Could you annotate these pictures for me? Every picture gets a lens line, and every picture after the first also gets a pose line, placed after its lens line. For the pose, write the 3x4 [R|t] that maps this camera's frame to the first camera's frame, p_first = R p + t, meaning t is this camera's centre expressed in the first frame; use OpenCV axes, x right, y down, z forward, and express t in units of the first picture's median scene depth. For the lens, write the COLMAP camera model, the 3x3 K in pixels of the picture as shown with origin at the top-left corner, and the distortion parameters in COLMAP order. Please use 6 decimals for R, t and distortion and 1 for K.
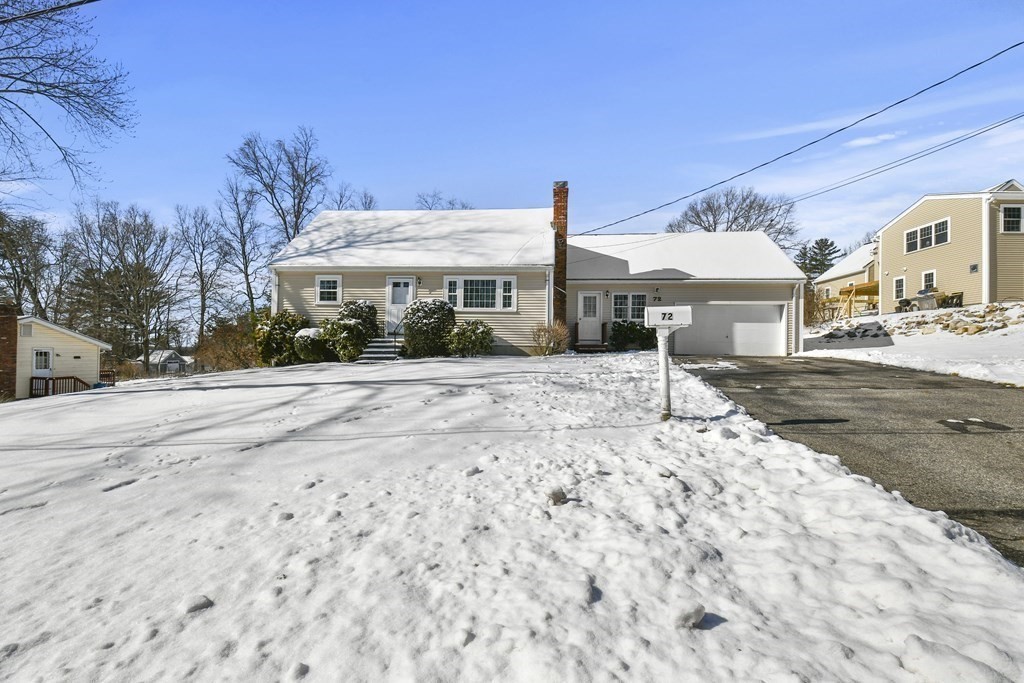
lens RADIAL K [[462.5, 0, 503.9], [0, 462.5, 355.3], [0, 0, 1]] dist [0.029725, -0.021166]
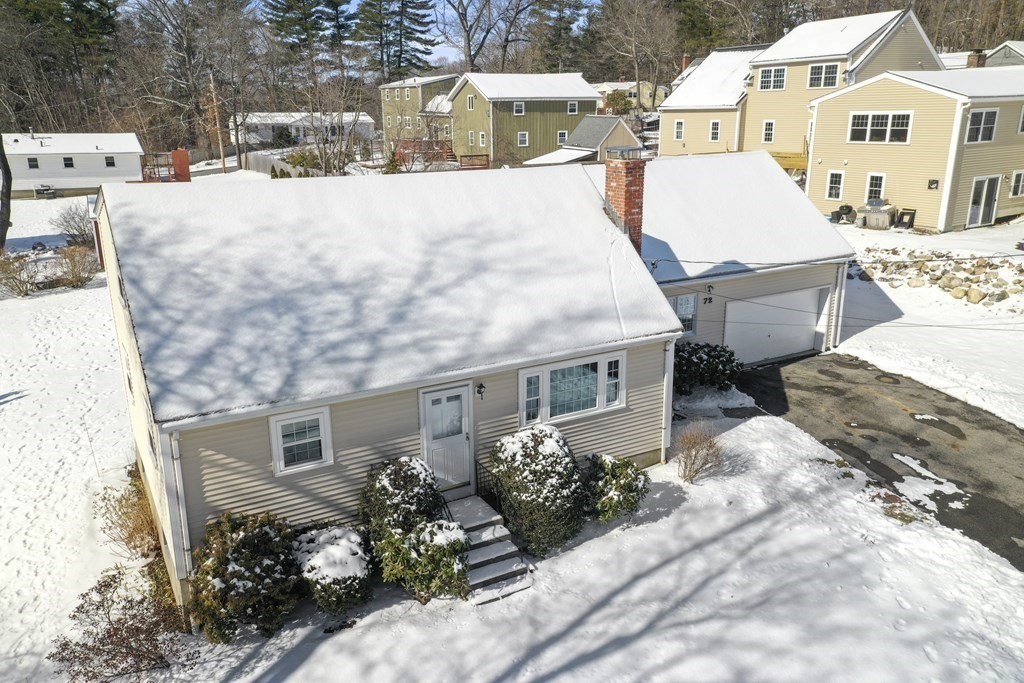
lens RADIAL K [[814.0, 0, 509.5], [0, 814.0, 354.0], [0, 0, 1]] dist [0.060017, 0.001119]
pose [[0.812162, -0.194102, 0.550198, -0.649795], [0.021116, 0.952198, 0.304752, -0.473694], [-0.583050, -0.235889, 0.777437, 0.264541]]
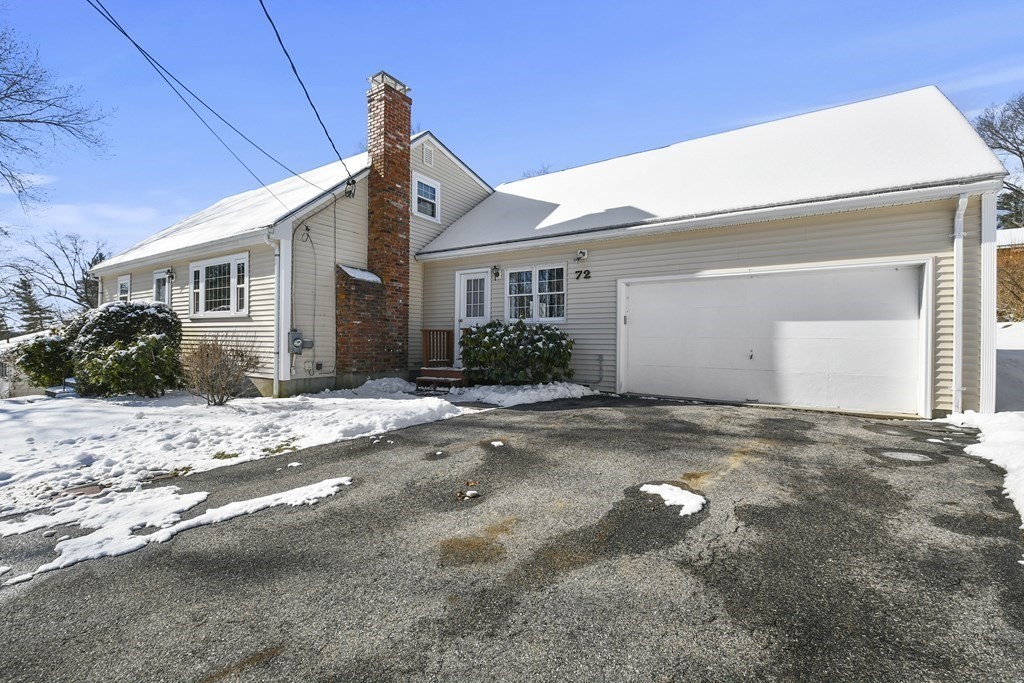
lens RADIAL K [[463.3, 0, 512.0], [0, 463.3, 341.5], [0, 0, 1]] dist [0.001522, 0.000091]
pose [[0.880432, -0.006298, -0.474131, 0.559789], [-0.000587, 0.999897, -0.014373, -0.053831], [0.474172, 0.012933, 0.880337, 0.635247]]
